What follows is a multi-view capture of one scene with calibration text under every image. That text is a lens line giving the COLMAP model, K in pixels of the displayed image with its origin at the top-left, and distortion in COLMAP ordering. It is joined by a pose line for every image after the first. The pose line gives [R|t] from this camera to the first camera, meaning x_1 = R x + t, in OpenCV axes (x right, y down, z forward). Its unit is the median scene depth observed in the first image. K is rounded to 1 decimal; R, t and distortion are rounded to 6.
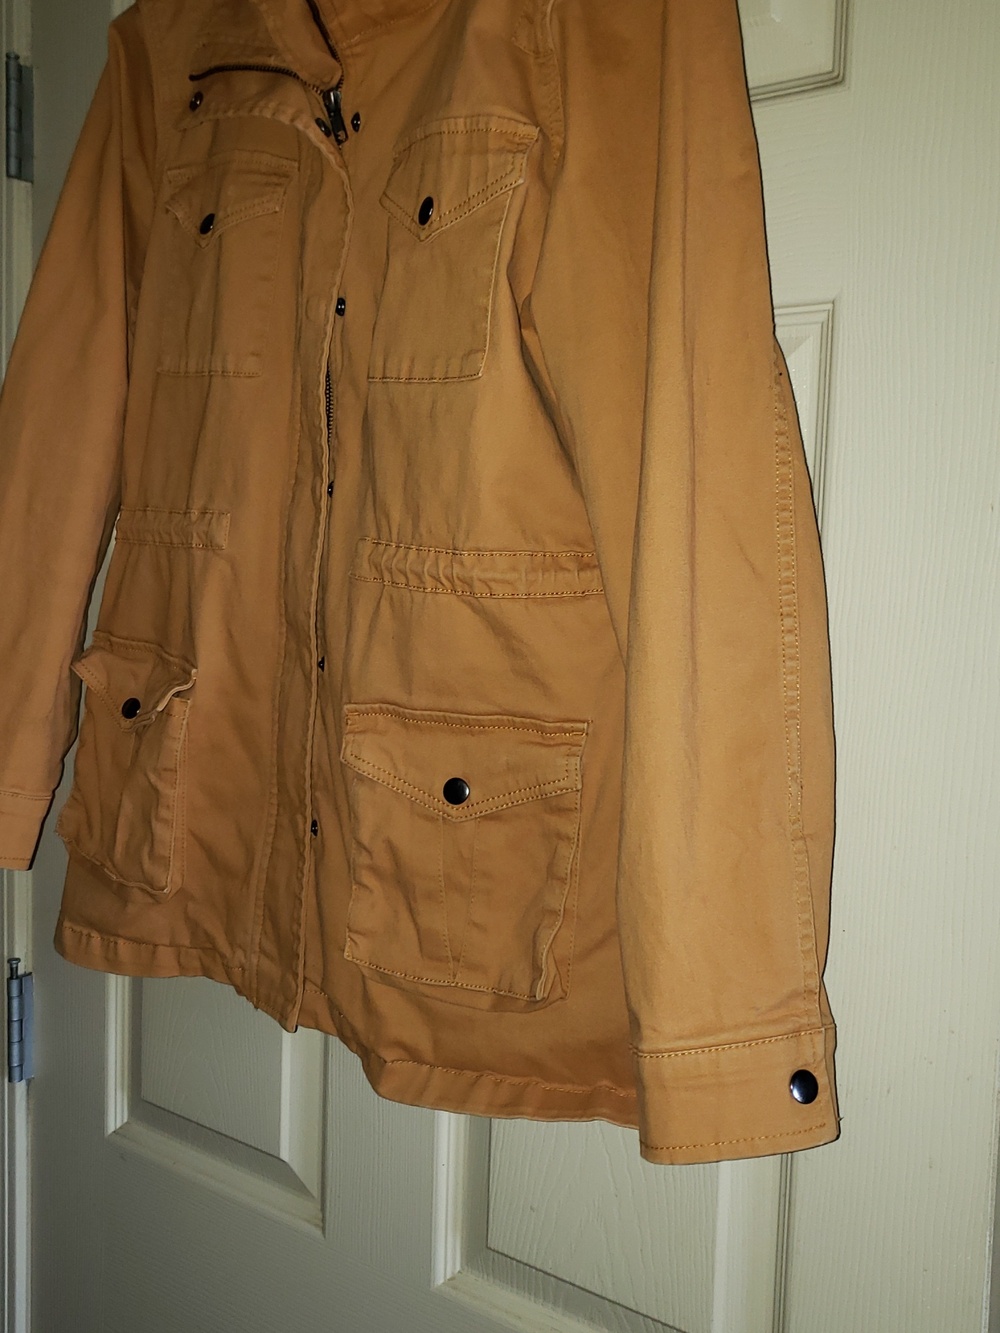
lens RADIAL K [[1327.1, 0, 500.0], [0, 1327.1, 666.5], [0, 0, 1]] dist [0.230042, -0.647238]
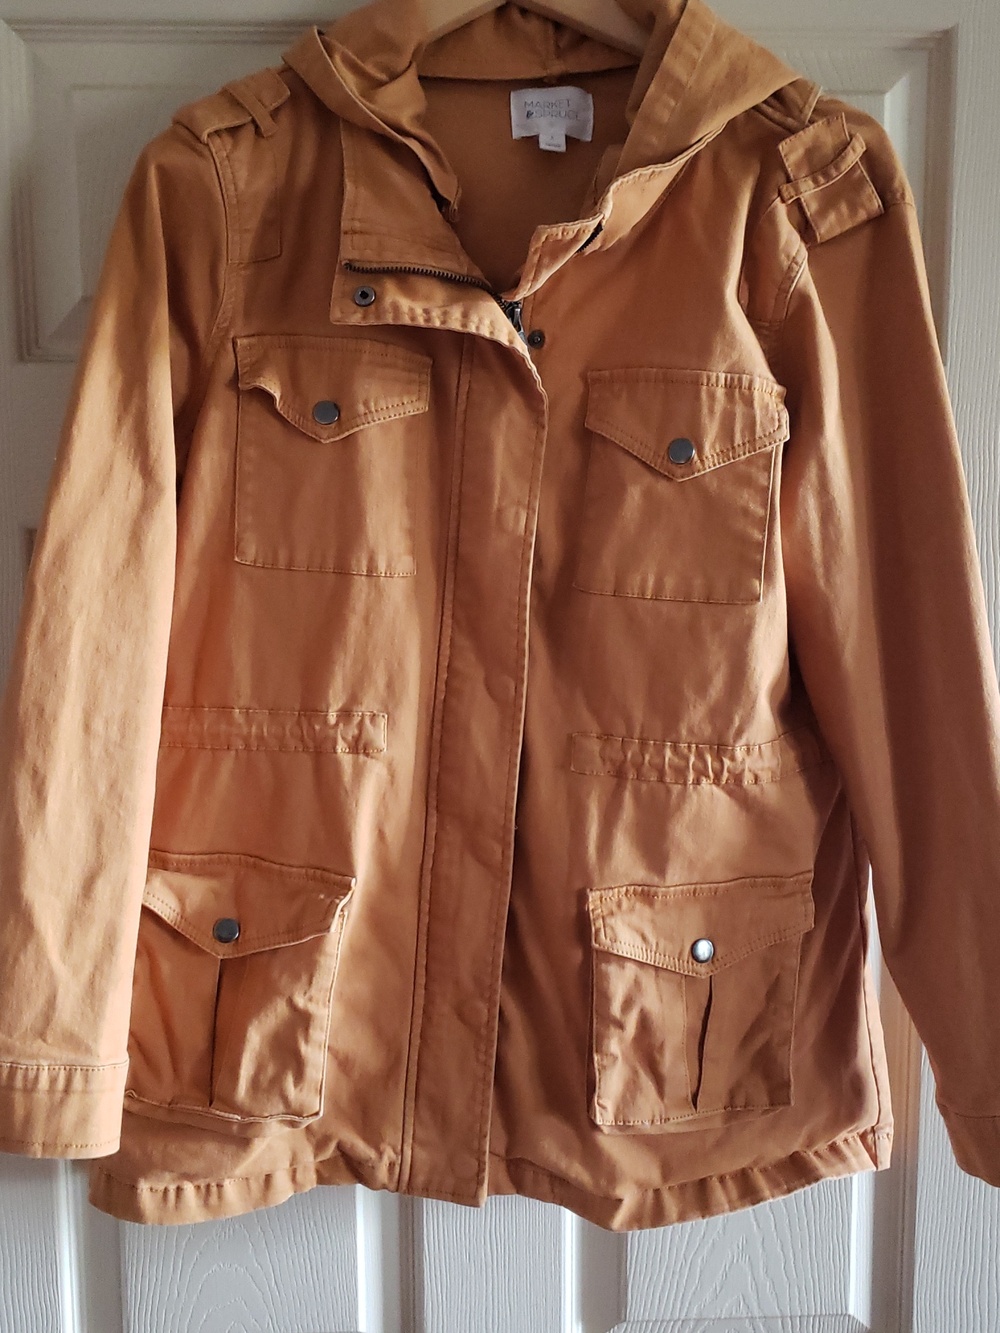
lens RADIAL K [[1311.6, 0, 500.0], [0, 1311.6, 666.5], [0, 0, 1]] dist [0.254663, -0.727762]
pose [[0.754199, -0.123481, 0.644931, -0.747773], [0.081453, 0.992167, 0.094711, -0.231875], [-0.651575, -0.018899, 0.758349, 0.224450]]
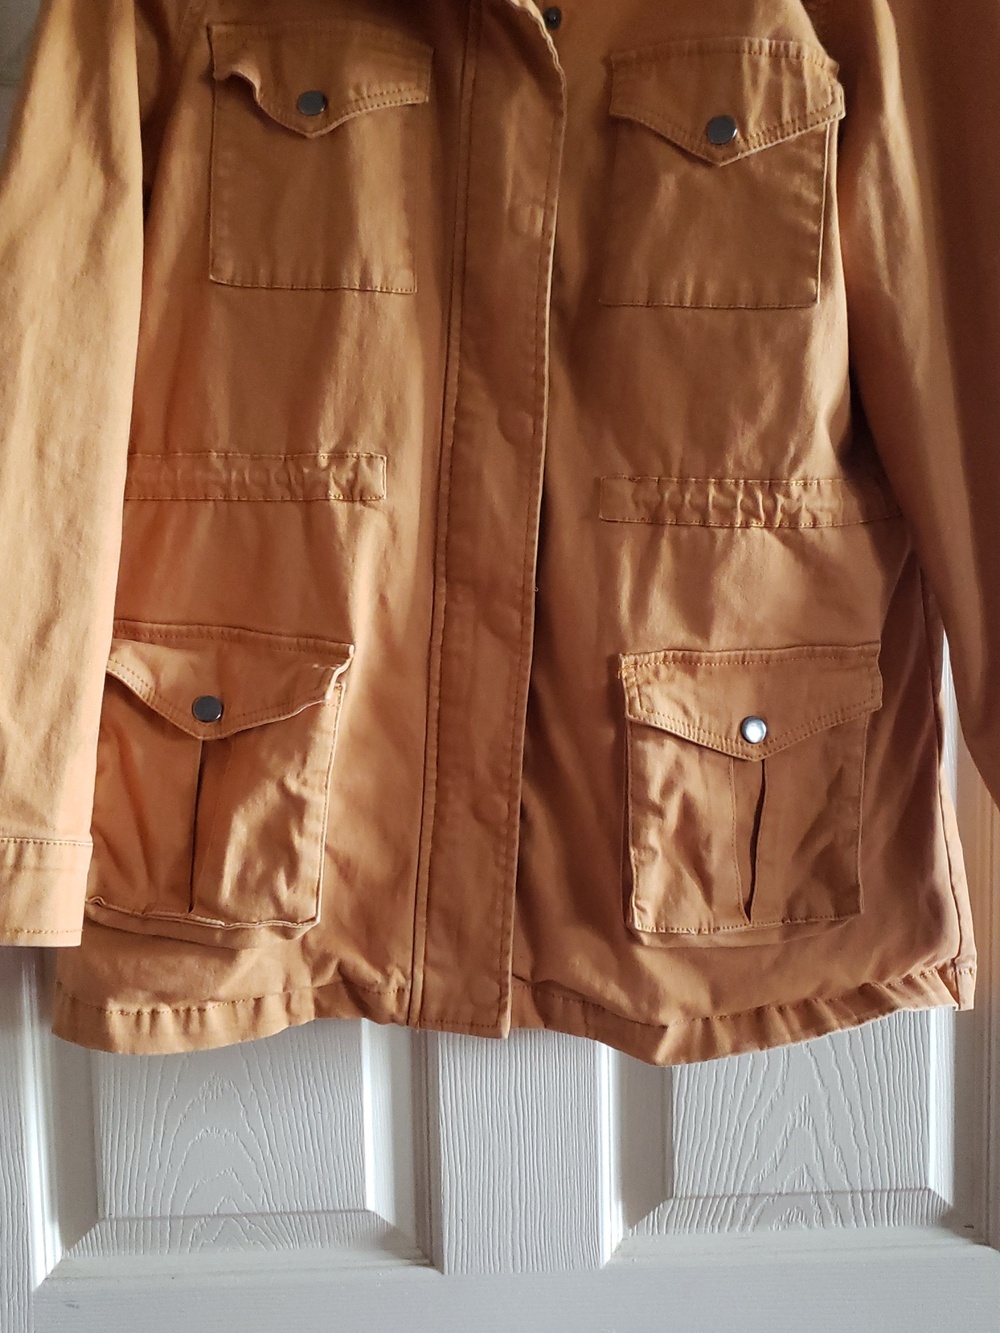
lens RADIAL K [[1327.1, 0, 500.0], [0, 1327.1, 666.5], [0, 0, 1]] dist [0.230042, -0.647238]
pose [[0.762938, -0.105889, 0.637741, -0.695091], [0.097189, 0.994070, 0.048784, -0.016763], [-0.639124, 0.024762, 0.768705, 0.310773]]
